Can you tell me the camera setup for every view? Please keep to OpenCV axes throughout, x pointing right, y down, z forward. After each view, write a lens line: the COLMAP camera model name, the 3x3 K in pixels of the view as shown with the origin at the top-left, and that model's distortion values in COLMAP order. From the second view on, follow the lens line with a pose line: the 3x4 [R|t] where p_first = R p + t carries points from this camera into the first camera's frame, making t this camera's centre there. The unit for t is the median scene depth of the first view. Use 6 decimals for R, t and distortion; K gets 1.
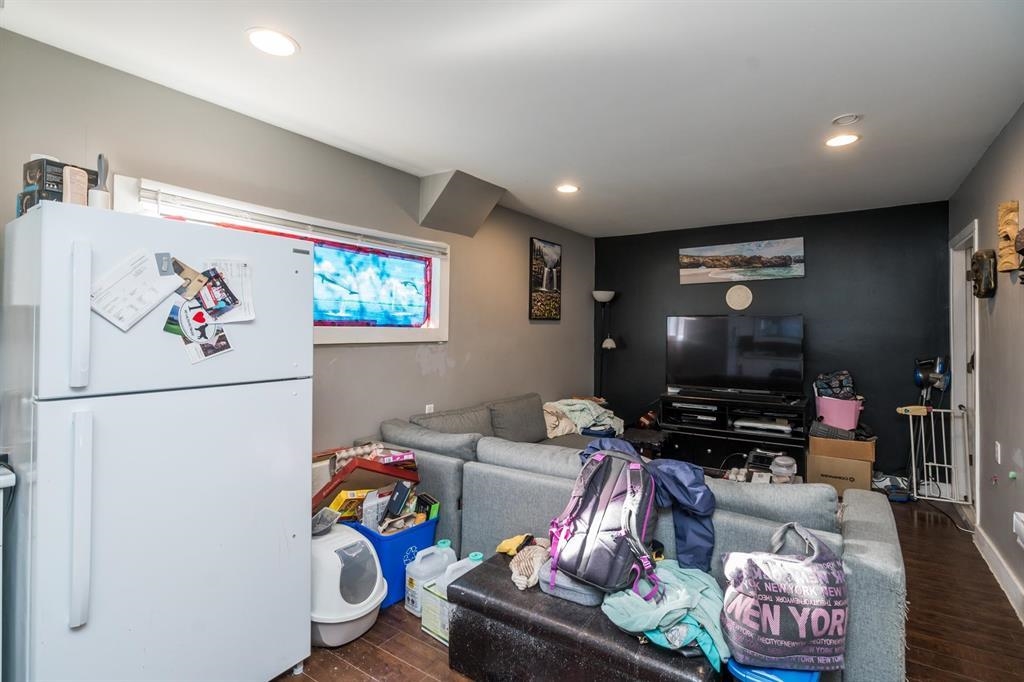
lens RADIAL K [[488.0, 0, 512.7], [0, 488.0, 326.1], [0, 0, 1]] dist [0.000763, 0.000336]
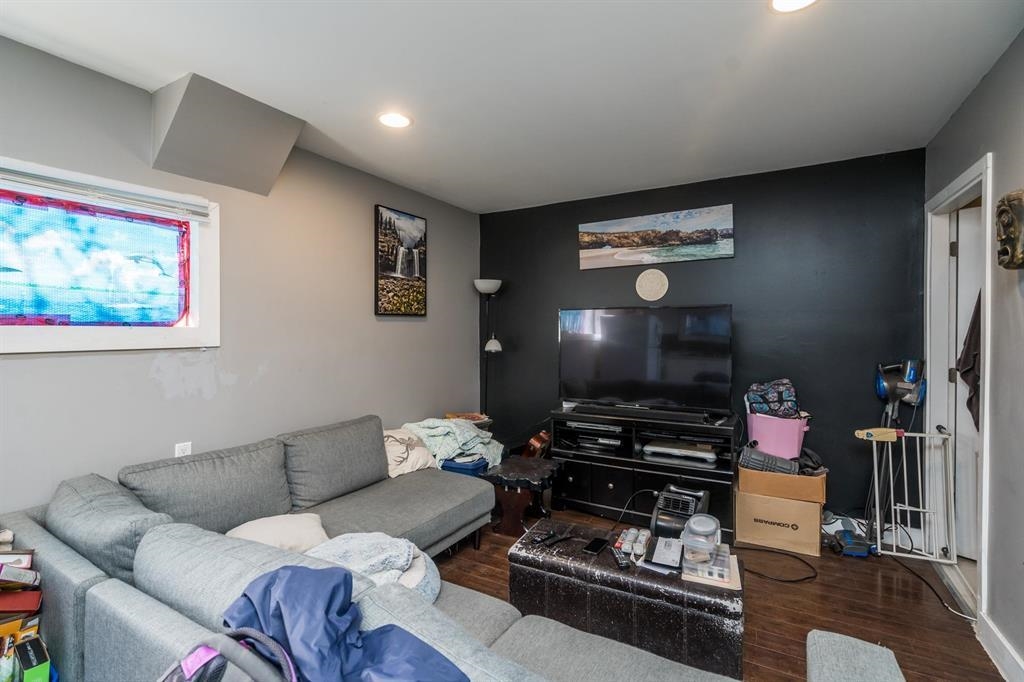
lens RADIAL K [[484.4, 0, 472.3], [0, 484.4, 339.5], [0, 0, 1]] dist [-0.000989, -0.000051]
pose [[0.998948, -0.009993, 0.044749, 0.161163], [0.008783, 0.999593, 0.027154, 0.005325], [-0.045002, -0.026733, 0.998629, 0.270877]]
